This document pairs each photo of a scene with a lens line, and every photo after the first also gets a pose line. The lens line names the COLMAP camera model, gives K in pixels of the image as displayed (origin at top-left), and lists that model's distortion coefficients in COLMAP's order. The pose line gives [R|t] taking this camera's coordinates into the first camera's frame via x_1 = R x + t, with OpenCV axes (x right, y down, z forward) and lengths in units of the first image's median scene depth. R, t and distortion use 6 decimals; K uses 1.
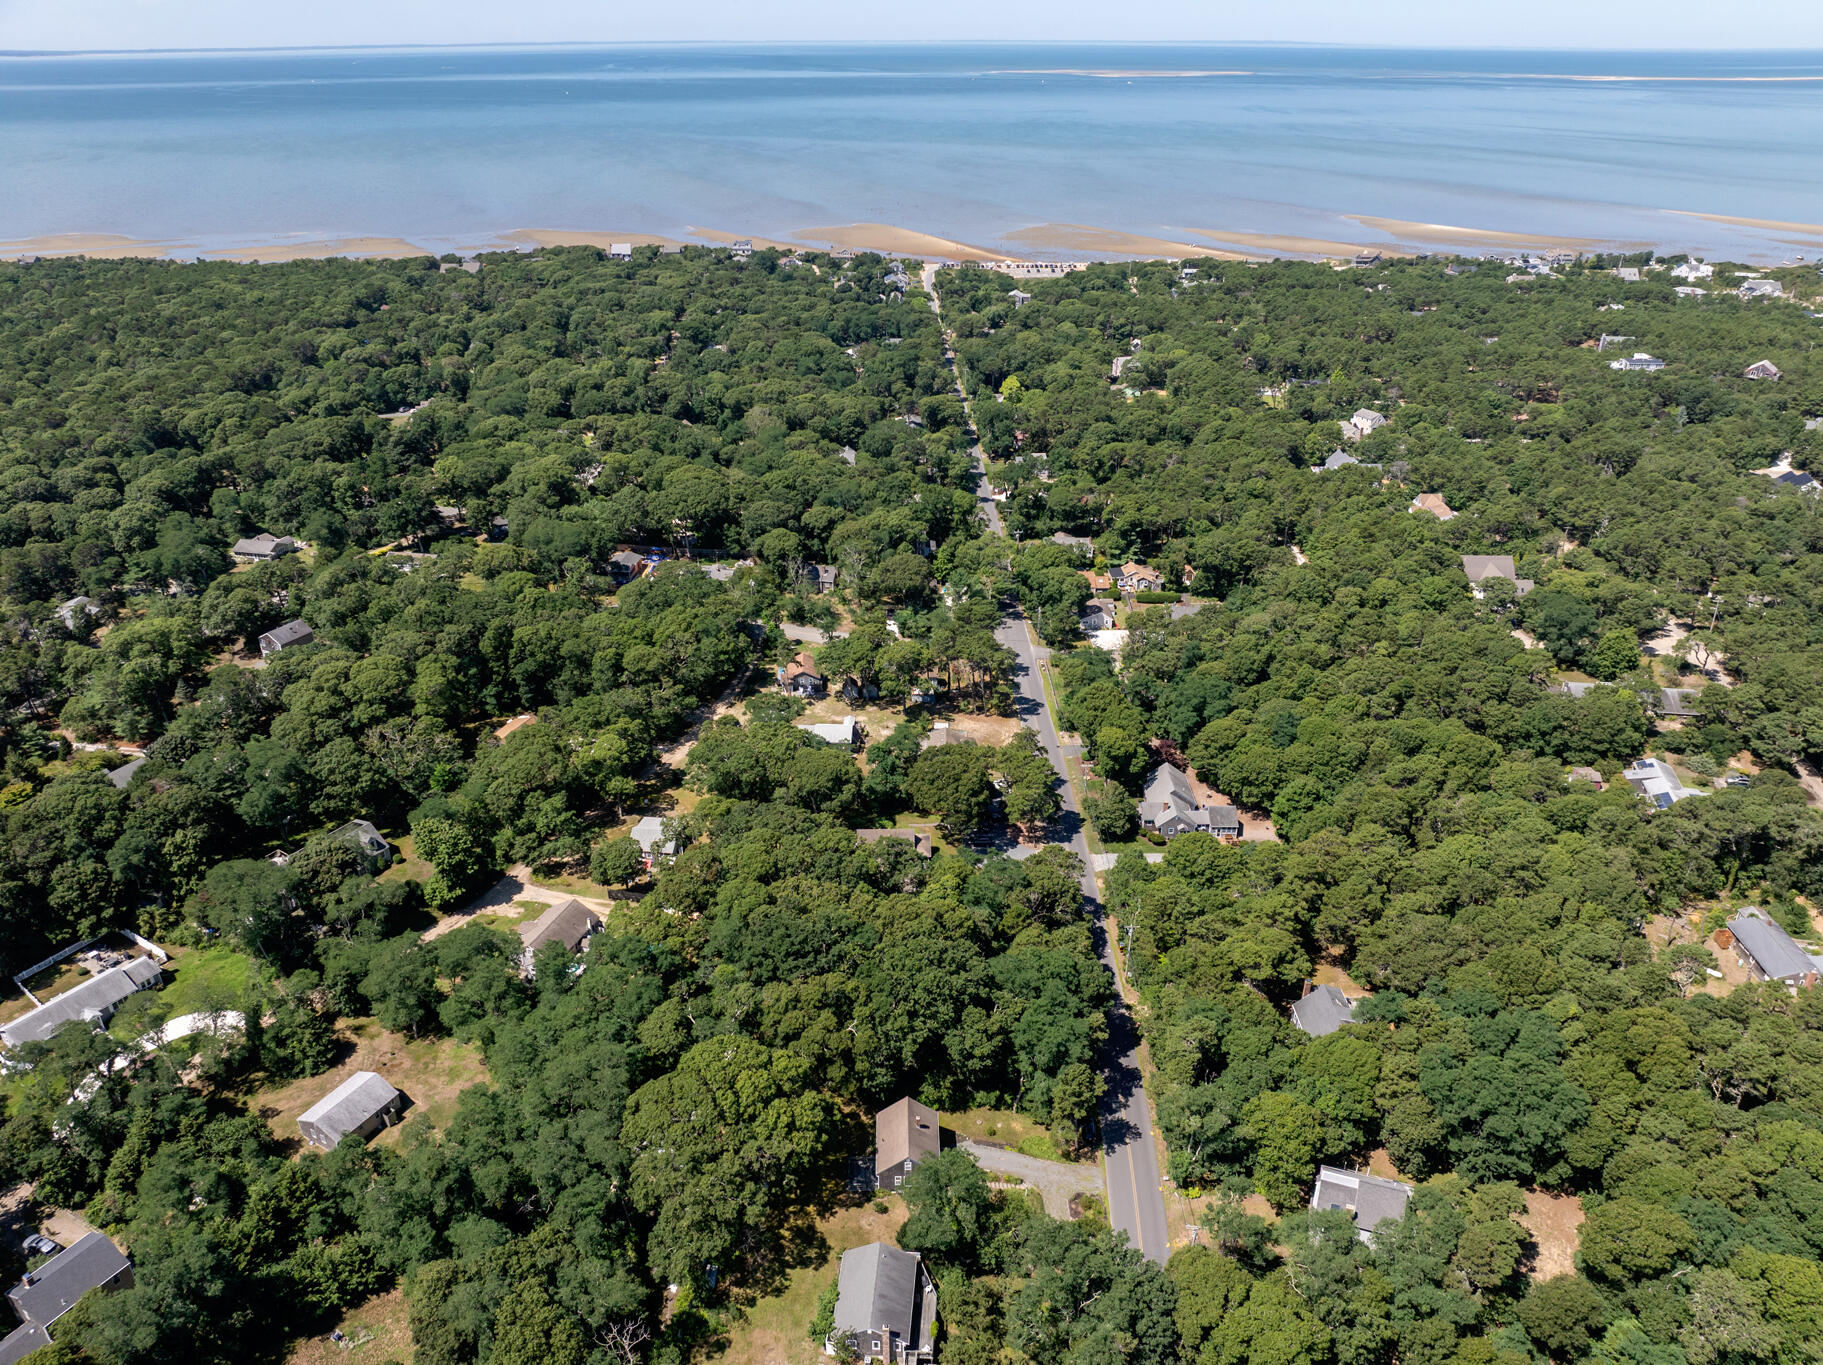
lens RADIAL K [[1282.9, 0, 918.9], [0, 1282.9, 680.7], [0, 0, 1]] dist [-0.035010, -0.010507]
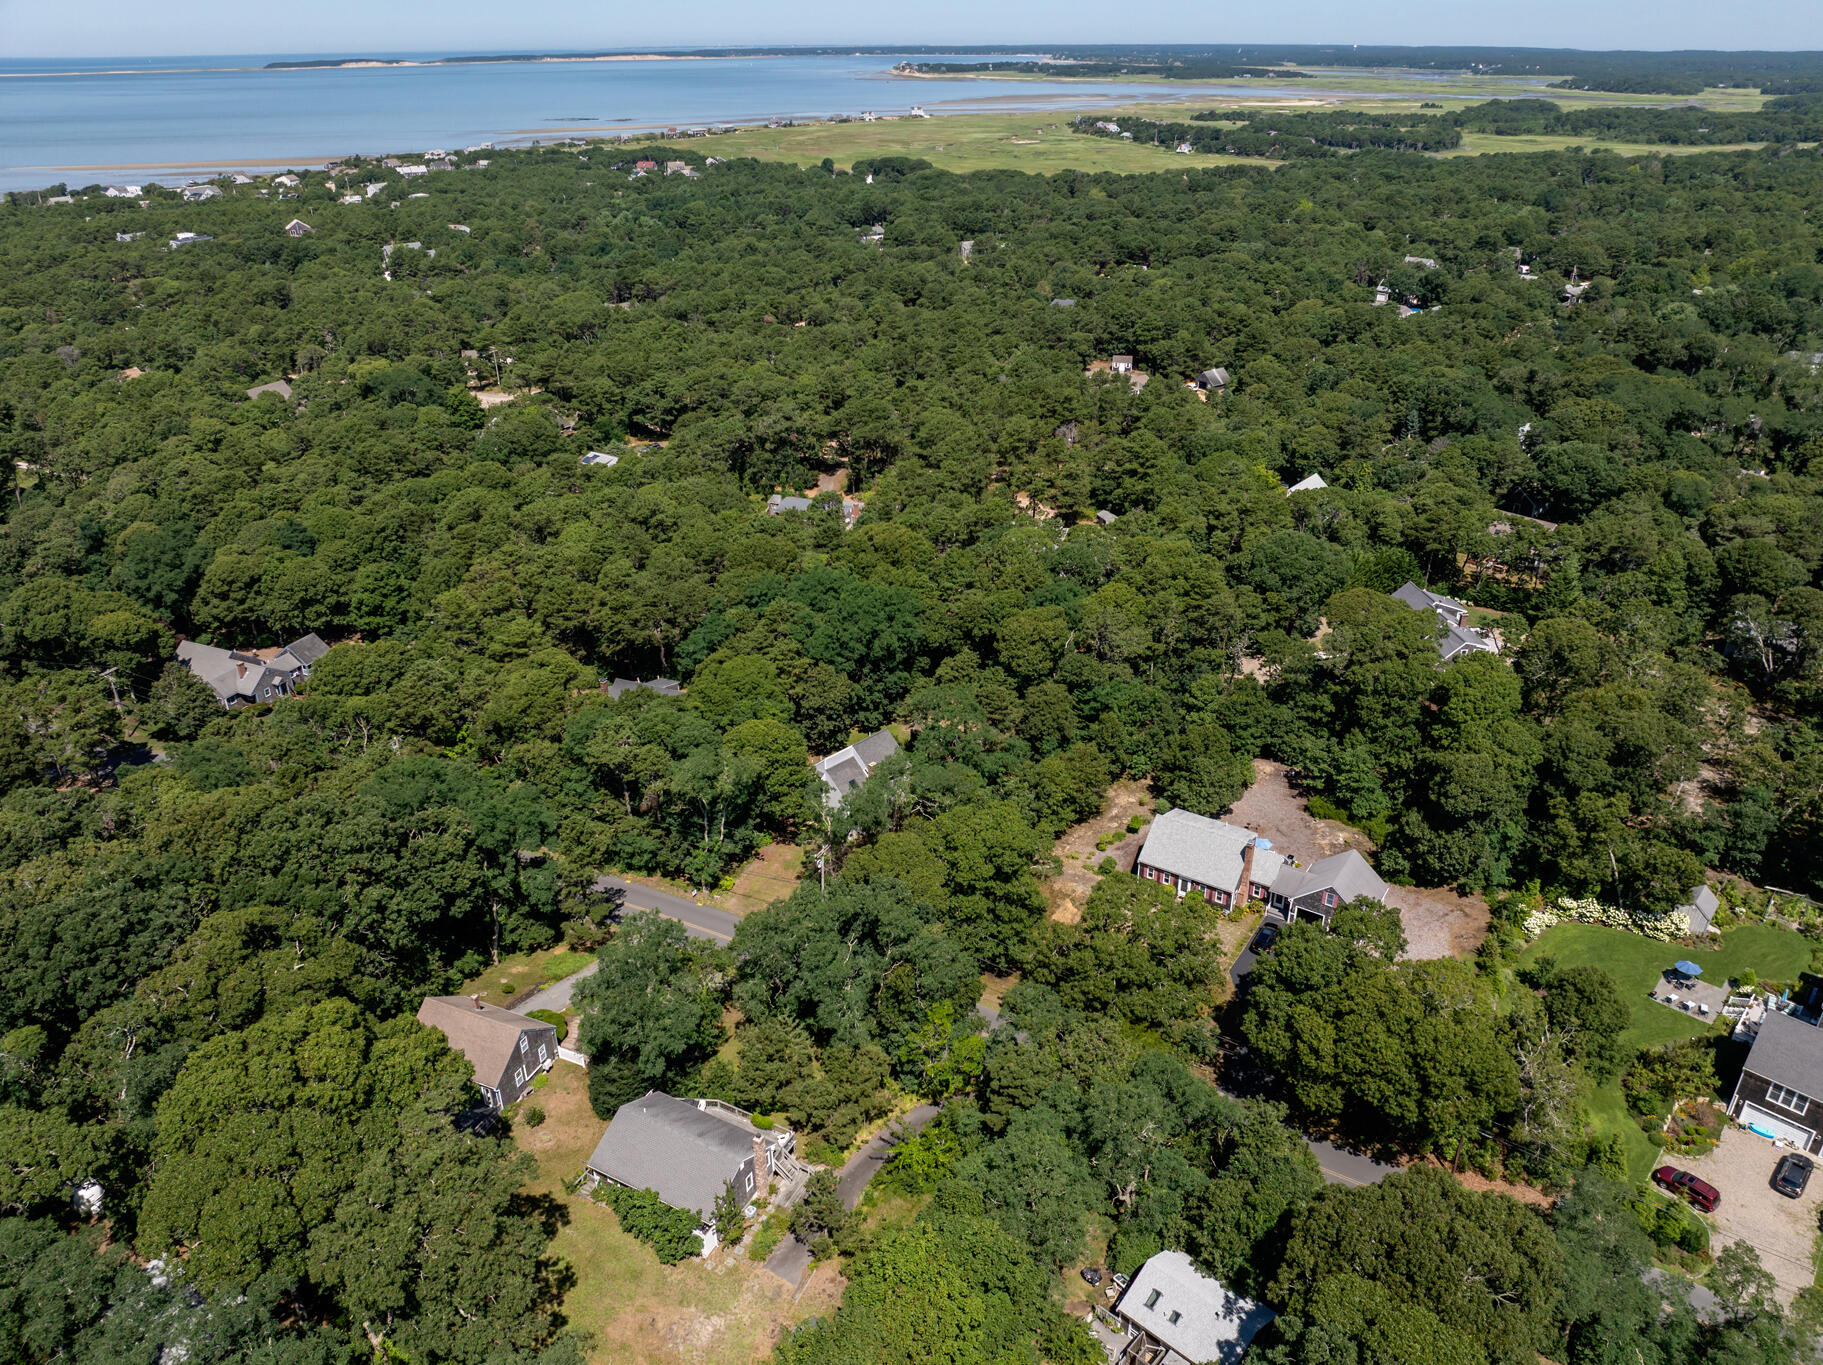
lens RADIAL K [[1282.9, 0, 918.9], [0, 1282.9, 680.7], [0, 0, 1]] dist [-0.035010, -0.010507]
pose [[0.403855, -0.413066, 0.816258, -0.232502], [0.416912, 0.877318, 0.237692, 0.084154], [-0.814300, 0.244315, 0.526522, 0.259280]]
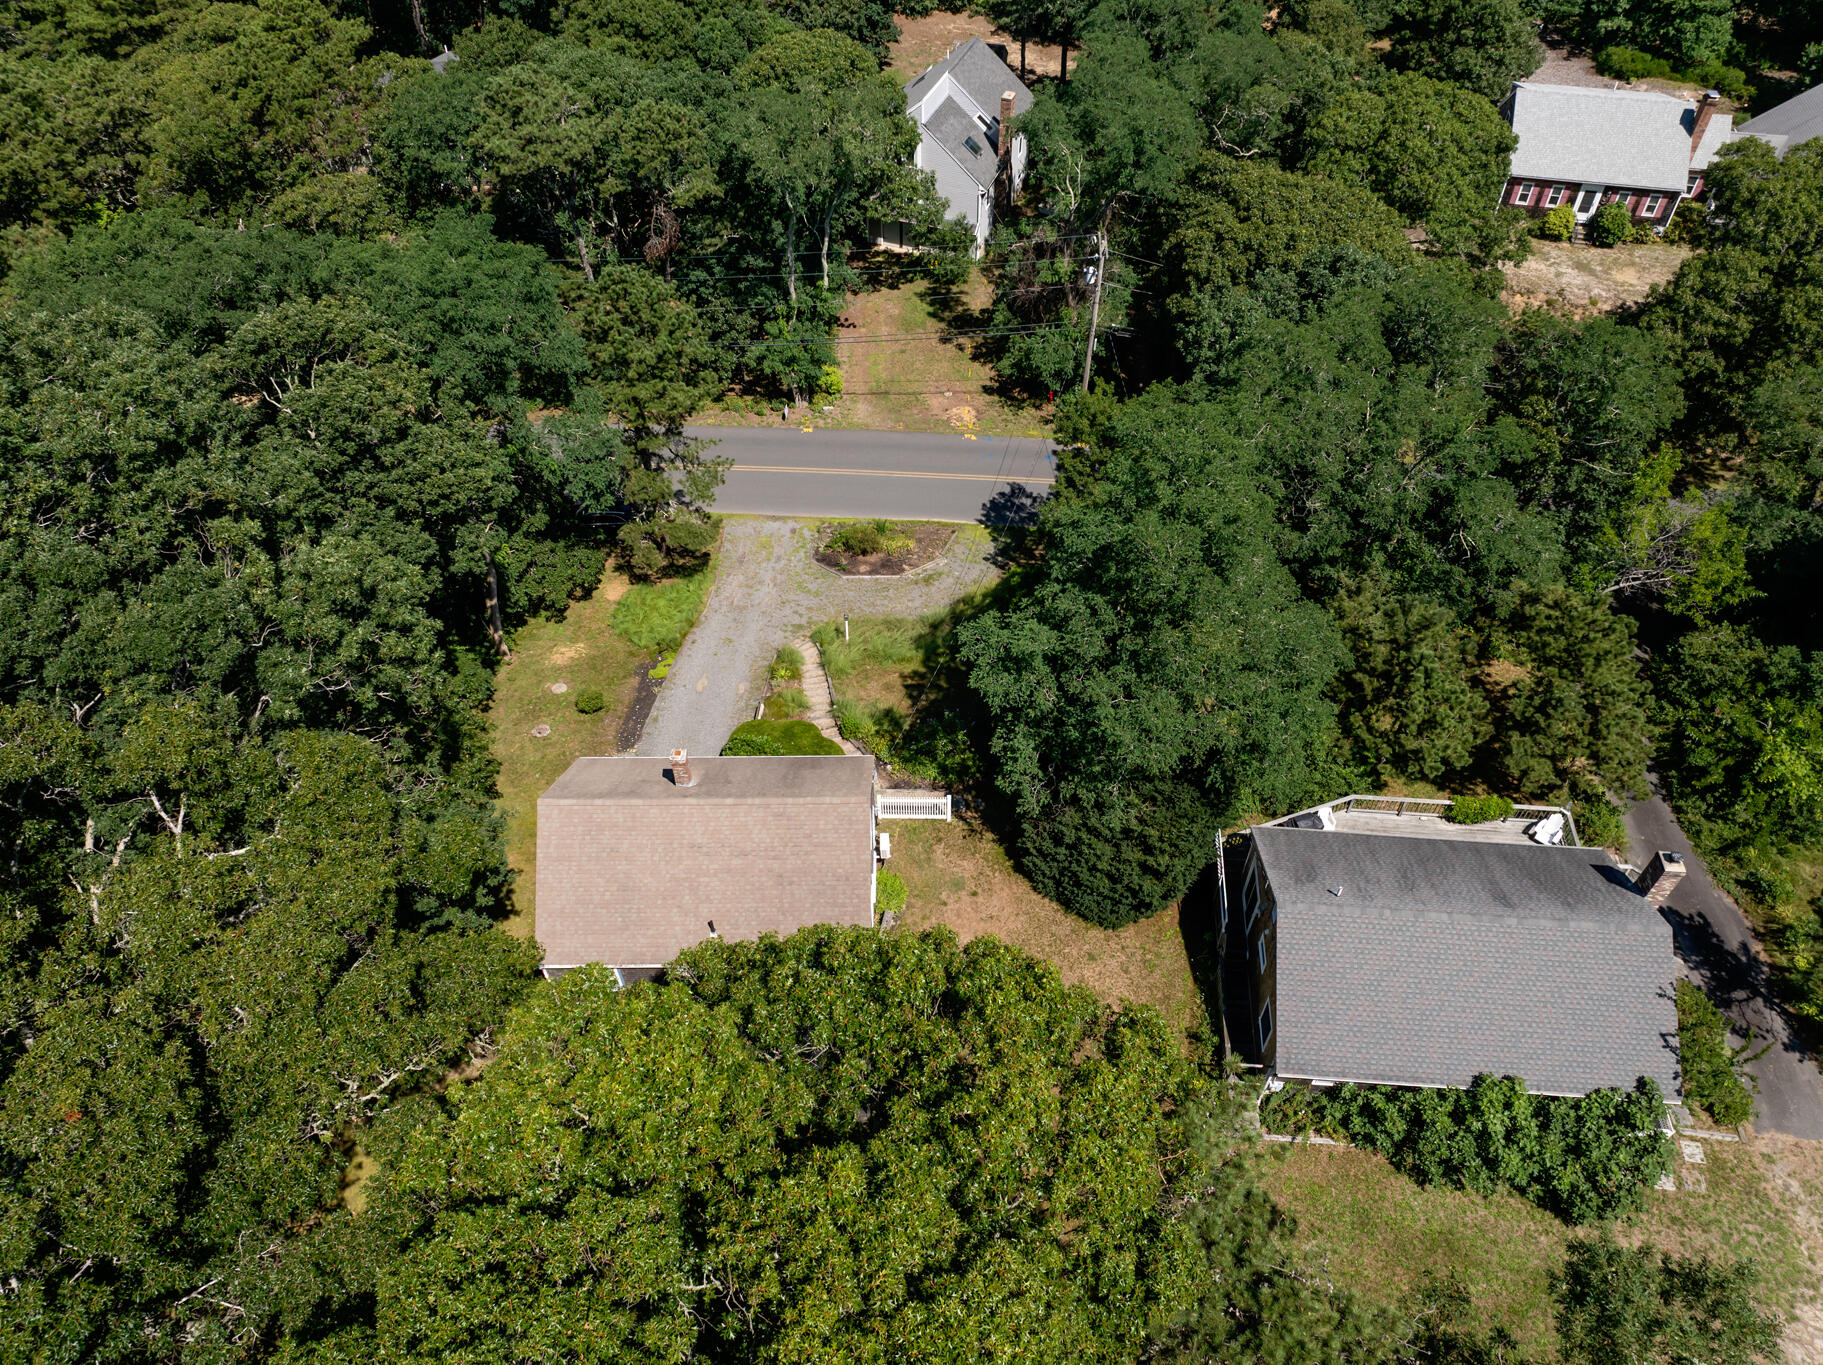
lens RADIAL K [[1282.9, 0, 918.9], [0, 1282.9, 680.7], [0, 0, 1]] dist [-0.035010, -0.010507]
pose [[0.012351, -0.746685, 0.665063, -0.092402], [0.458280, 0.595373, 0.659932, 0.119213], [-0.888722, 0.296635, 0.349544, 0.532502]]
